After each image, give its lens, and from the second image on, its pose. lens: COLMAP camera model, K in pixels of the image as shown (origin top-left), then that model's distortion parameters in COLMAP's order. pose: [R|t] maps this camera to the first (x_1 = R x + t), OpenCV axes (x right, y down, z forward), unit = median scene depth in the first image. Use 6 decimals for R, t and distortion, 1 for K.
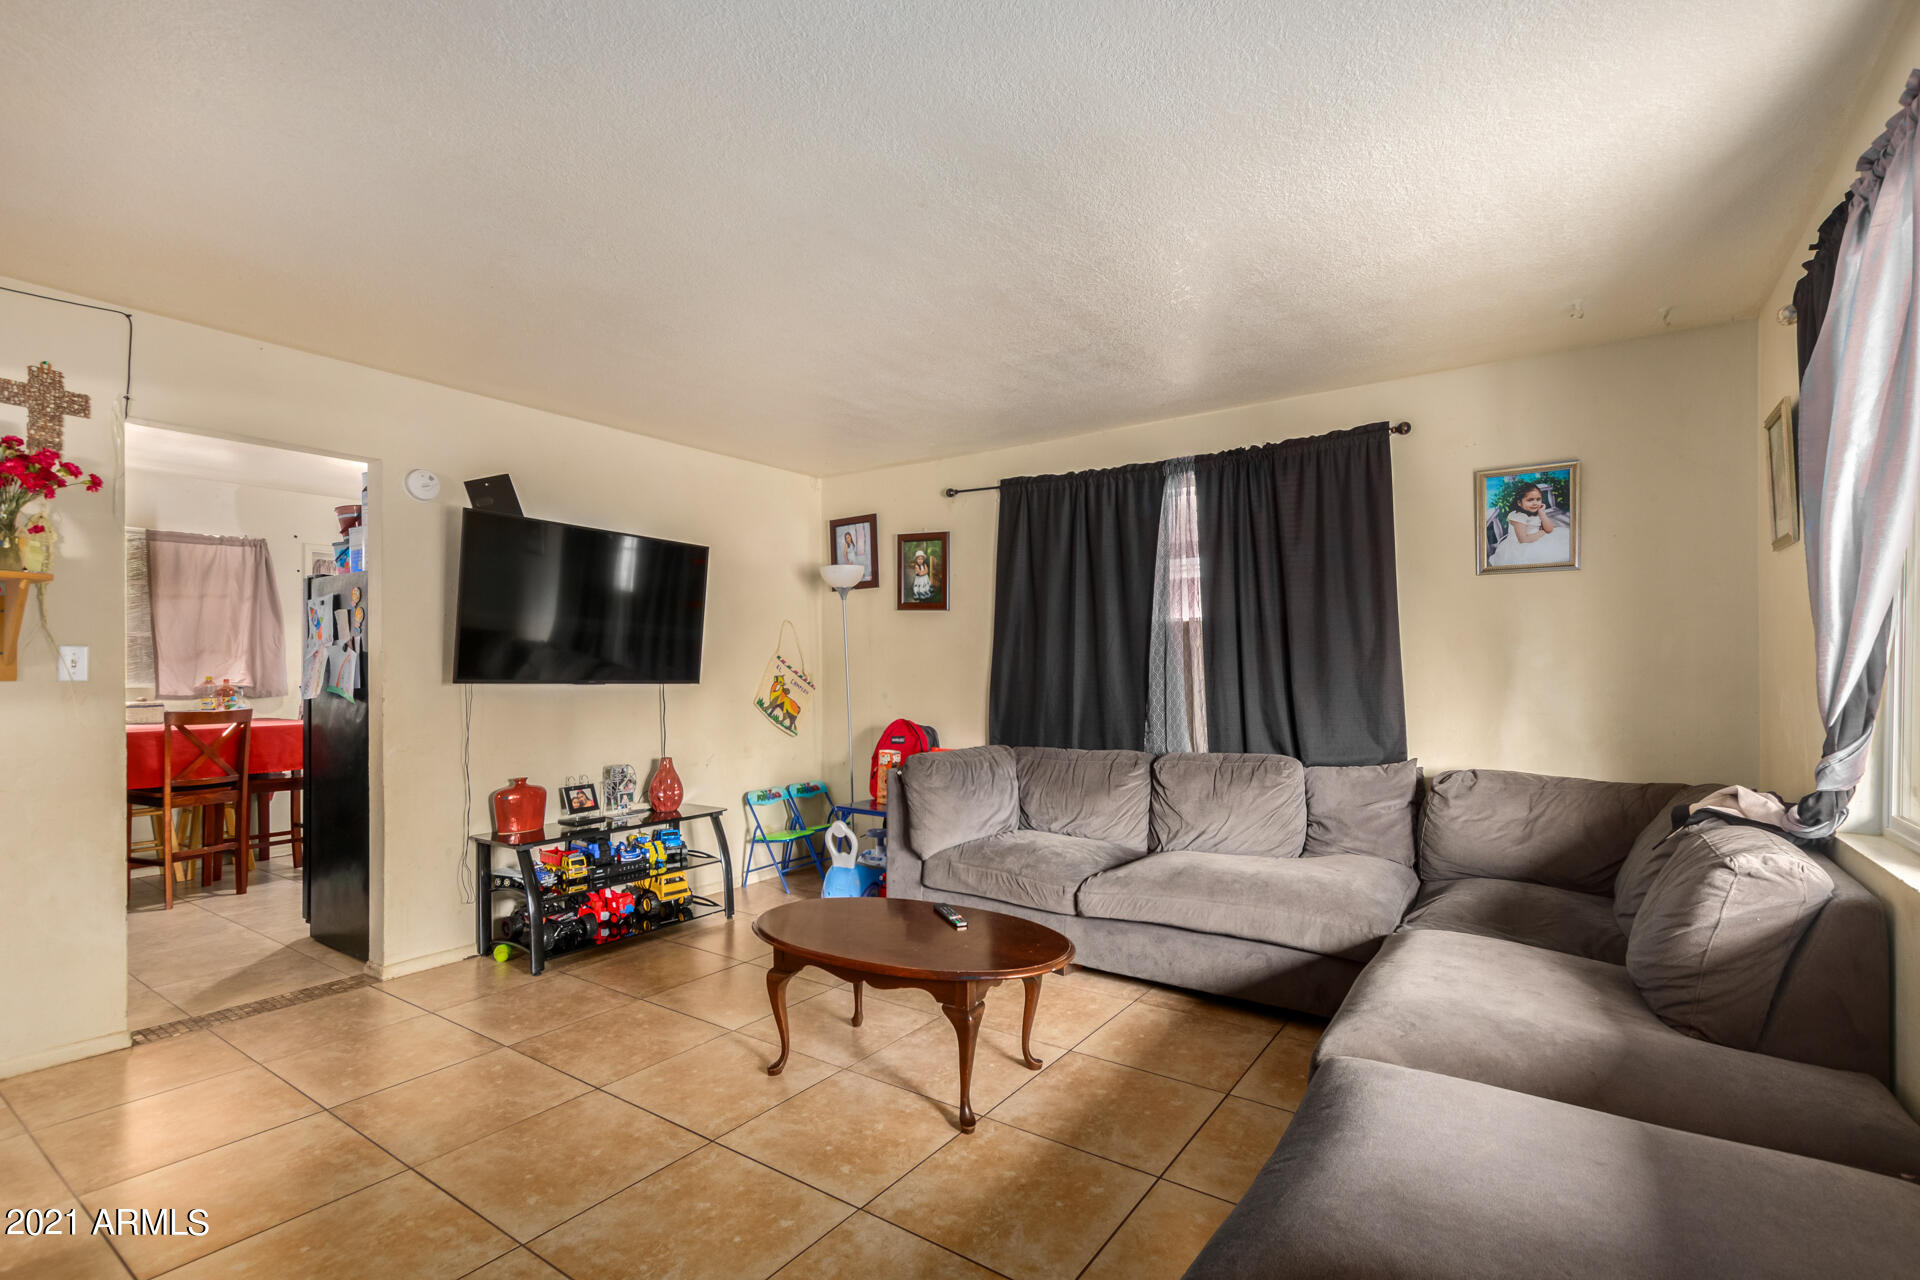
lens RADIAL K [[886.6, 0, 936.1], [0, 886.6, 667.0], [0, 0, 1]] dist [0.000727, 0.000390]
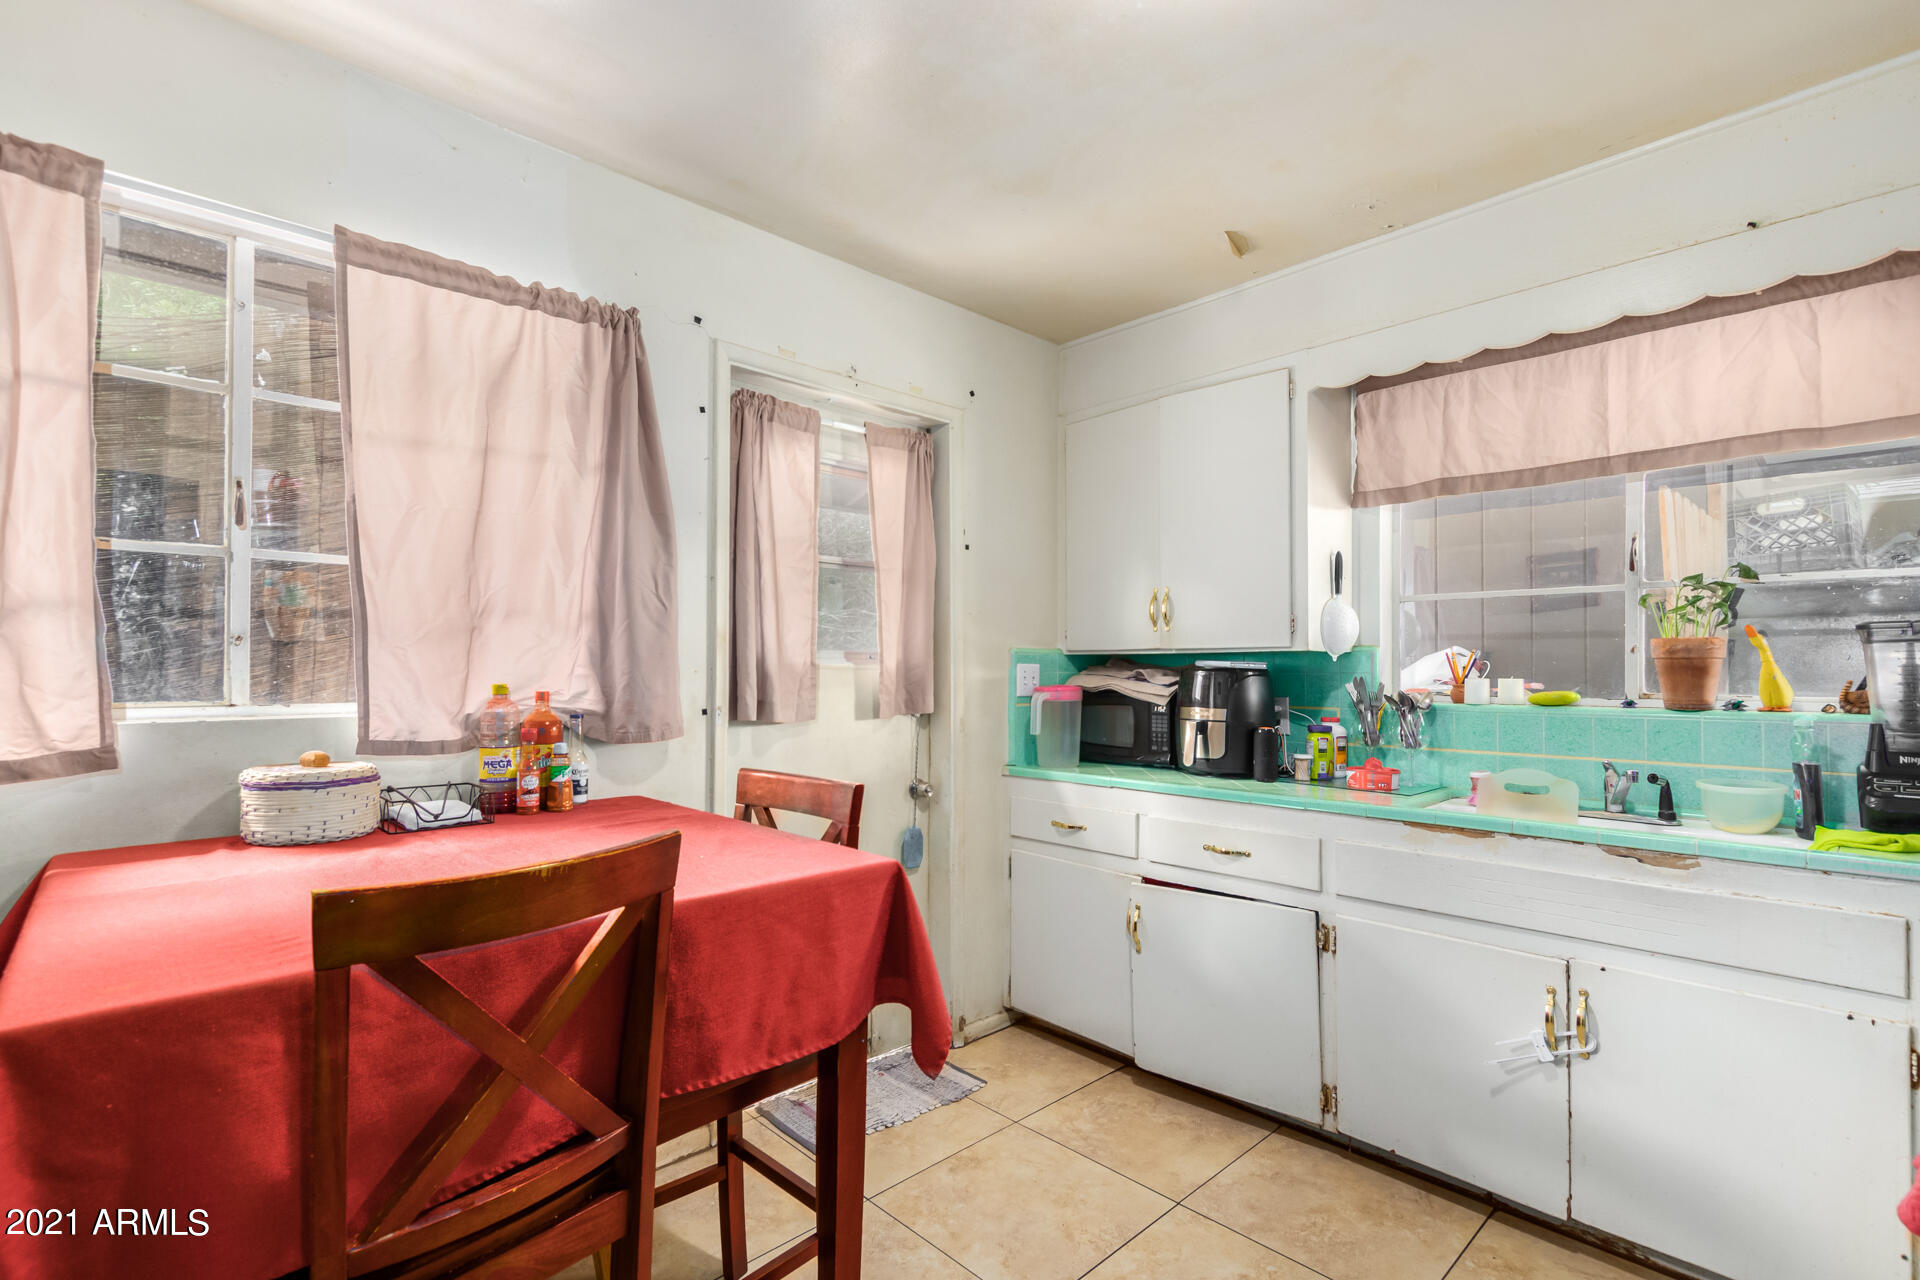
lens RADIAL K [[886.6, 0, 957.7], [0, 886.6, 655.6], [0, 0, 1]] dist [0.000727, 0.000390]
pose [[0.981410, 0.001880, -0.191913, -1.456255], [-0.003373, 0.999967, -0.007454, 0.002679], [0.191893, 0.007963, 0.981384, 1.748781]]
